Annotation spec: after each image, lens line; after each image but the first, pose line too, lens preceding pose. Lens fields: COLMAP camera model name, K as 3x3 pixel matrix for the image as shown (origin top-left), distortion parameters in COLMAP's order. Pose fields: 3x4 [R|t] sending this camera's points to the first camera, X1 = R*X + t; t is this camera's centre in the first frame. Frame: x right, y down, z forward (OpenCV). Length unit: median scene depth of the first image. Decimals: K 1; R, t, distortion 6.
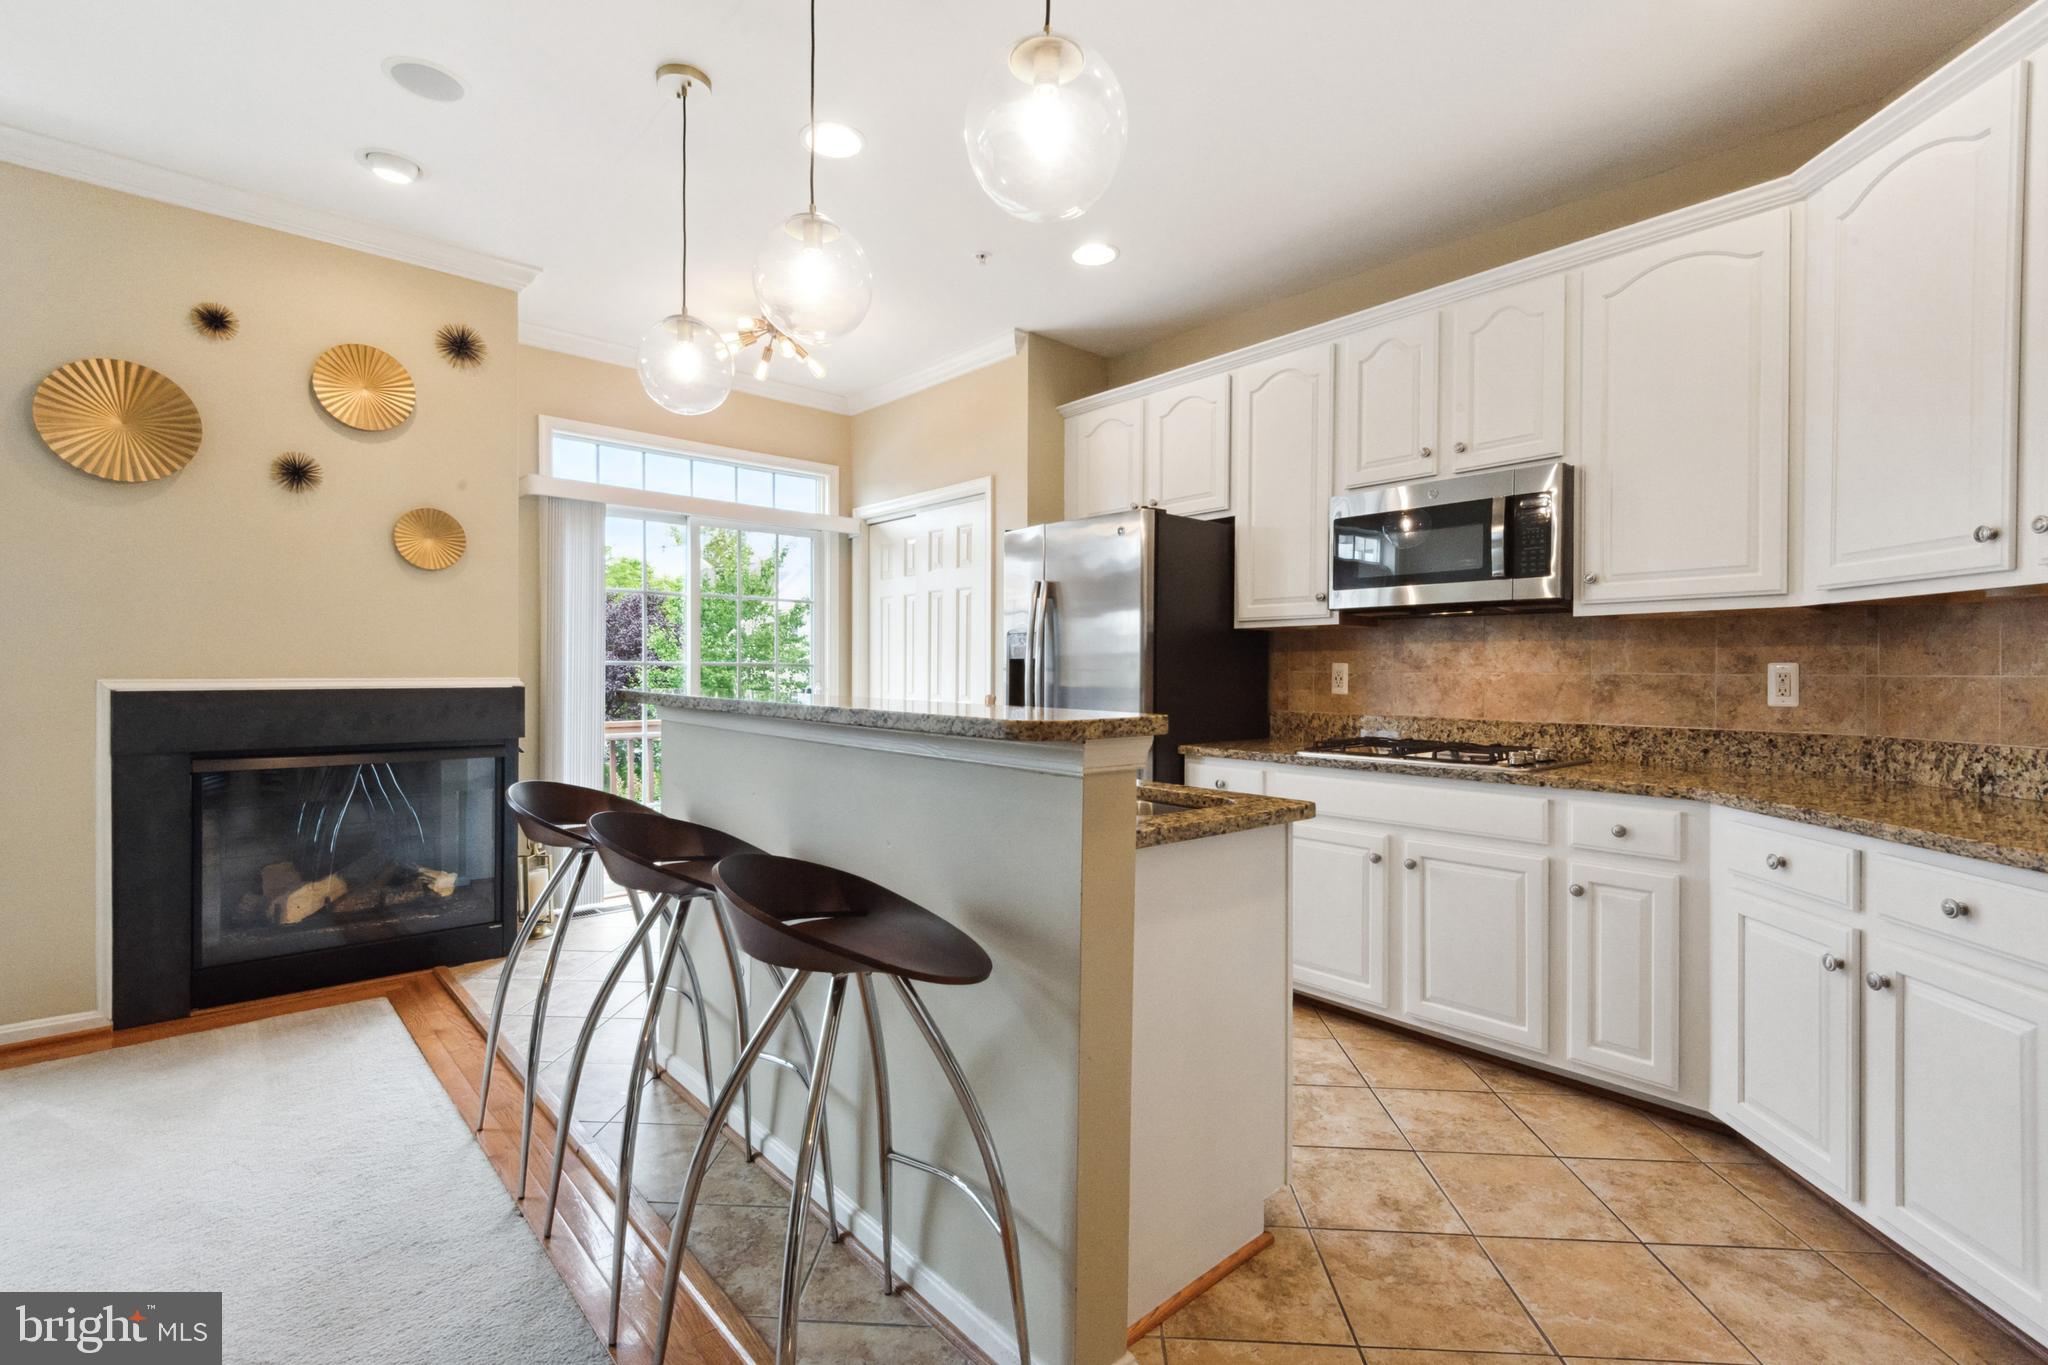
lens RADIAL K [[936.6, 0, 1021.4], [0, 936.6, 676.9], [0, 0, 1]] dist [0.036450, -0.019033]
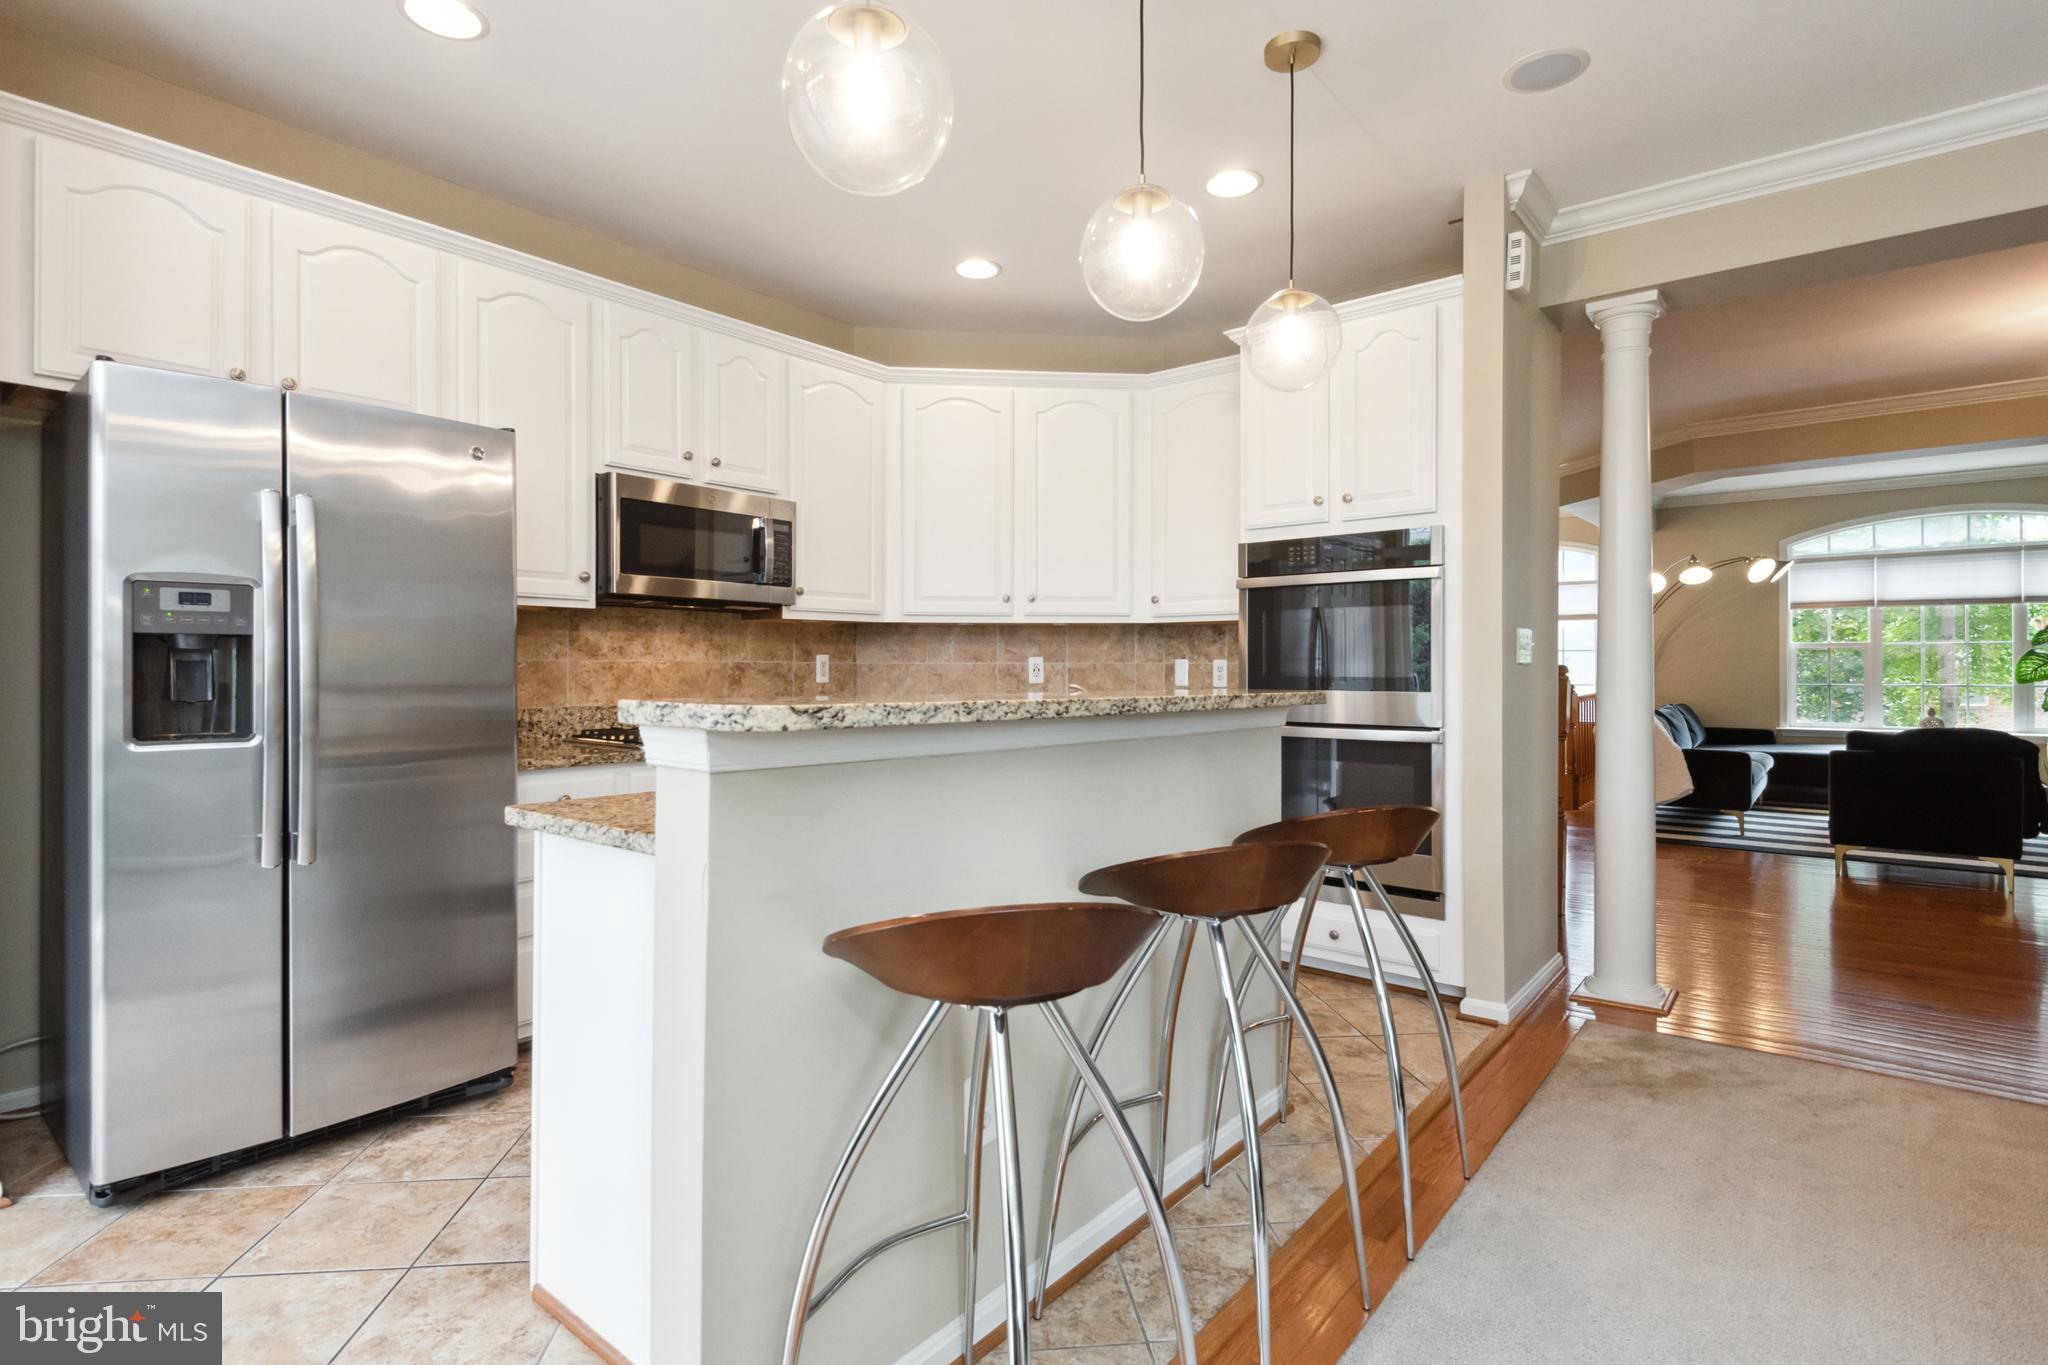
lens RADIAL K [[995.2, 0, 1013.1], [0, 995.2, 658.9], [0, 0, 1]] dist [0.000592, 0.000196]
pose [[-0.154772, -0.002294, 0.987948, -0.834317], [0.000957, 0.999996, 0.002472, -0.011075], [-0.987950, 0.001328, -0.154769, 0.897989]]
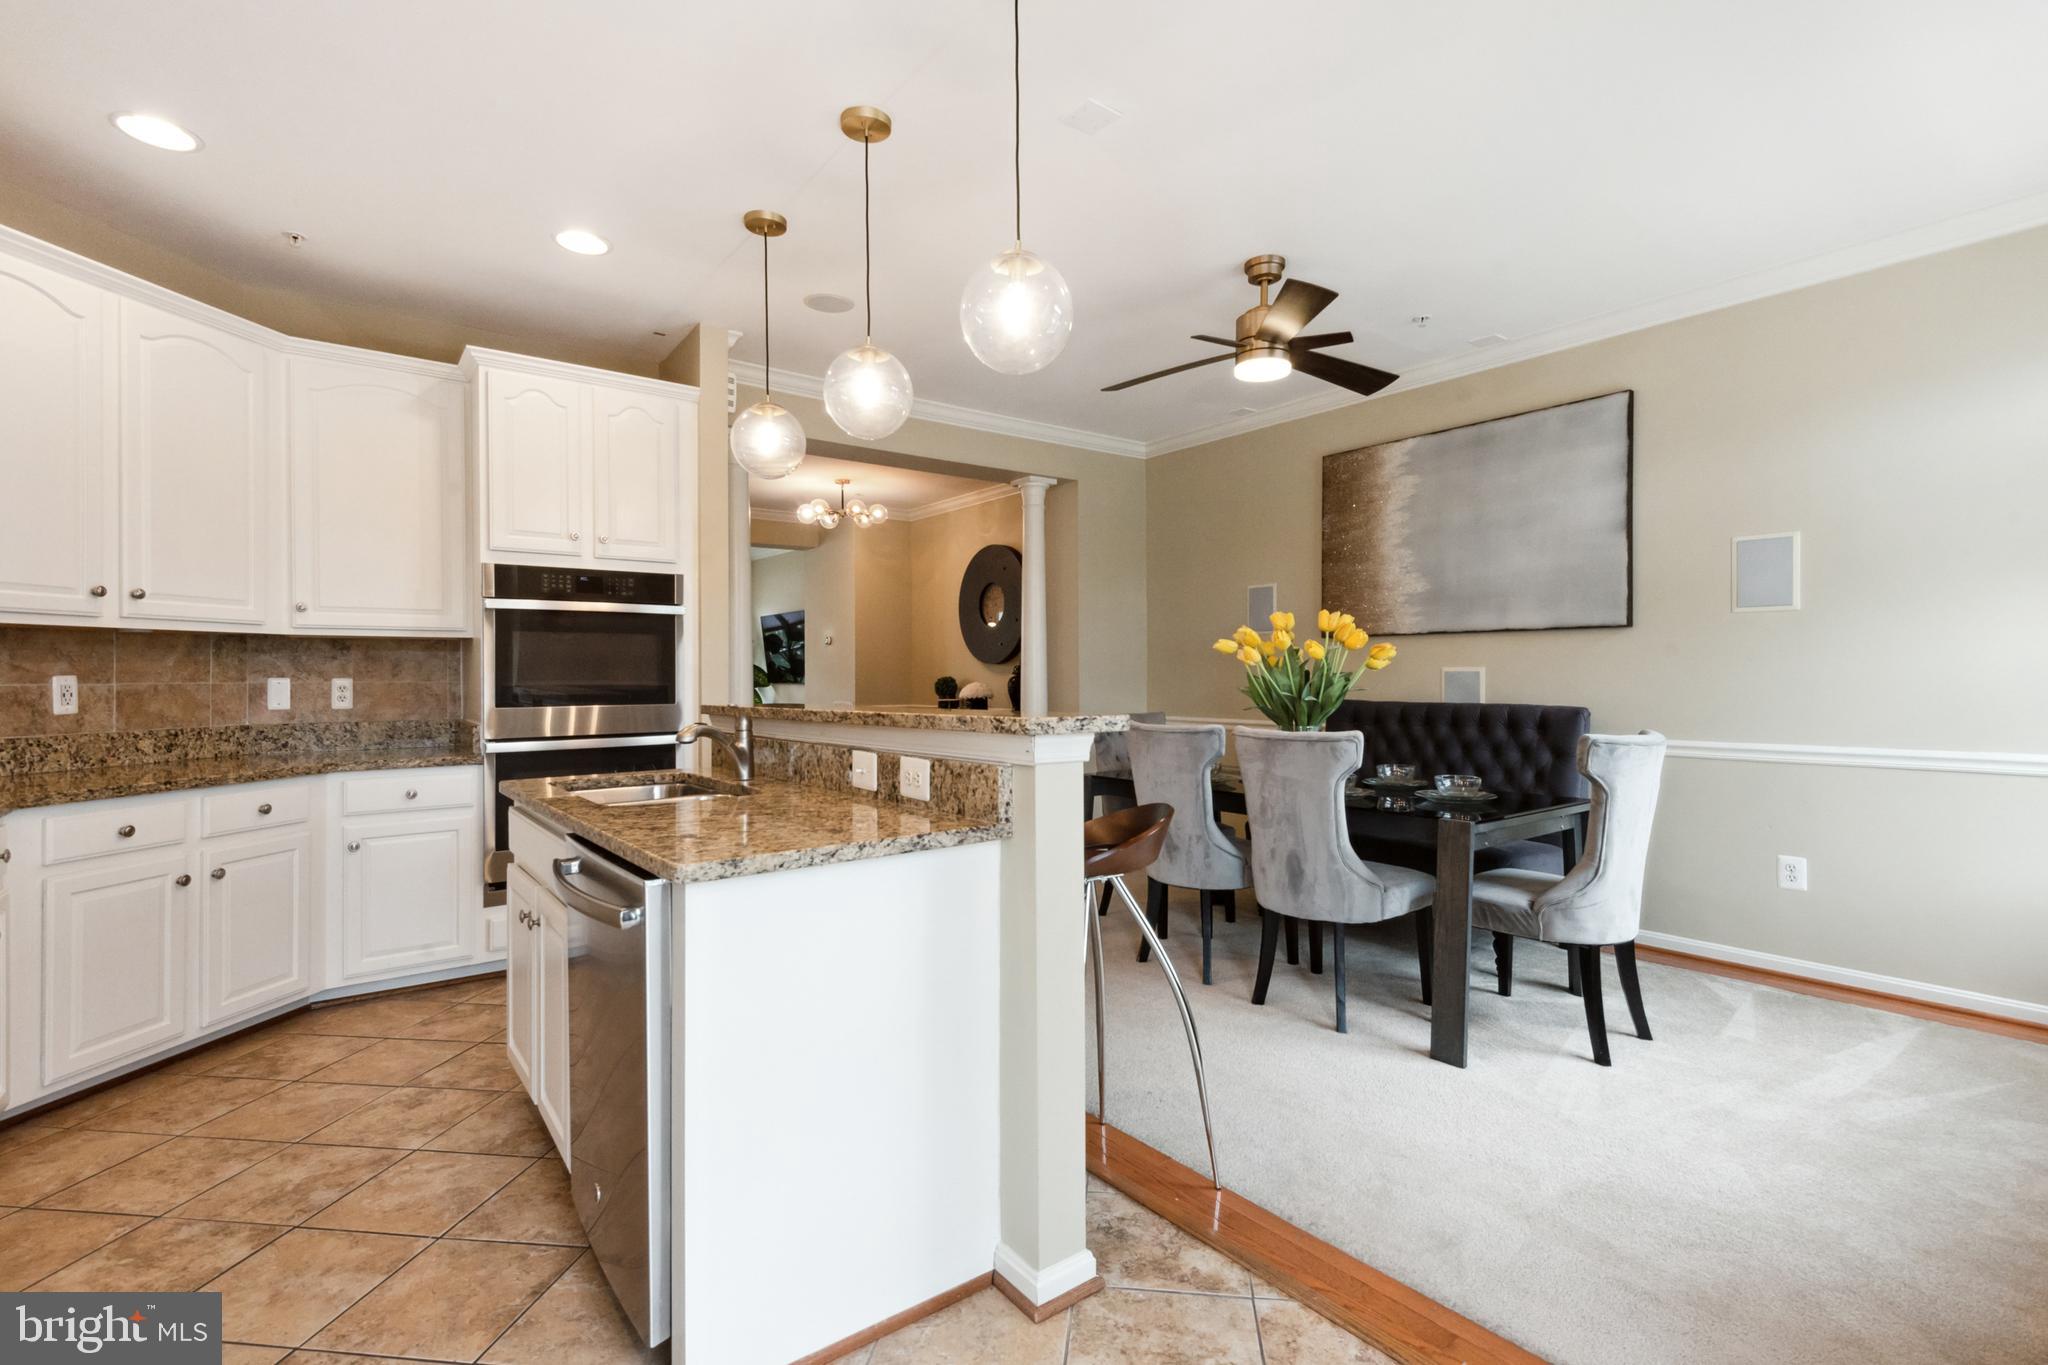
lens RADIAL K [[936.6, 0, 1021.4], [0, 936.6, 676.9], [0, 0, 1]] dist [0.036450, -0.019033]
pose [[-0.996700, -0.007561, 0.080815, -0.378570], [-0.006928, 0.999943, 0.008113, -0.025072], [-0.080871, 0.007526, -0.996696, 1.596239]]
